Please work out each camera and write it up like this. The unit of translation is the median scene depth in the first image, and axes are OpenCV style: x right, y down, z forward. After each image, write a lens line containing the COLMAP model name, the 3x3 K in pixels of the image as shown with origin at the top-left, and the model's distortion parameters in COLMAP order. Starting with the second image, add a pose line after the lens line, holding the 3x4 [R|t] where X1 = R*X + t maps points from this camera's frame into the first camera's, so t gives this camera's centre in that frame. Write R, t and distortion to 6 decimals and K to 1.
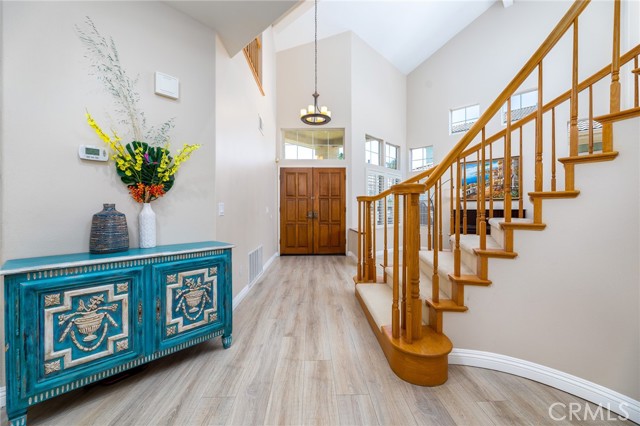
lens RADIAL K [[258.0, 0, 319.6], [0, 258.0, 211.6], [0, 0, 1]] dist [0.000101, -0.000229]
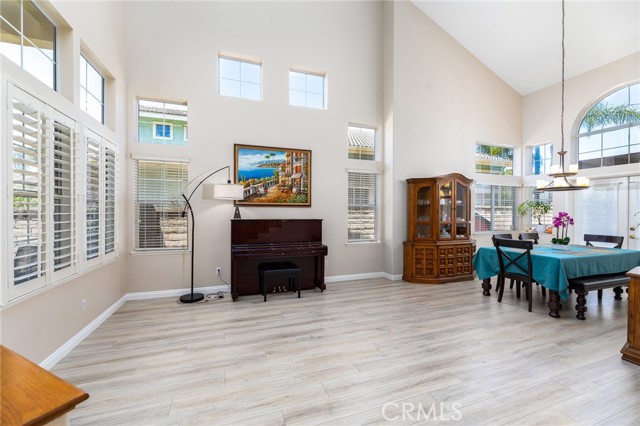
lens RADIAL K [[258.0, 0, 318.5], [0, 258.0, 213.7], [0, 0, 1]] dist [0.000101, -0.000229]
pose [[0.455942, -0.000377, 0.890009, 0.094406], [0.000252, 1.000000, 0.000294, -0.024032], [-0.890009, 0.000091, 0.455942, 0.609564]]
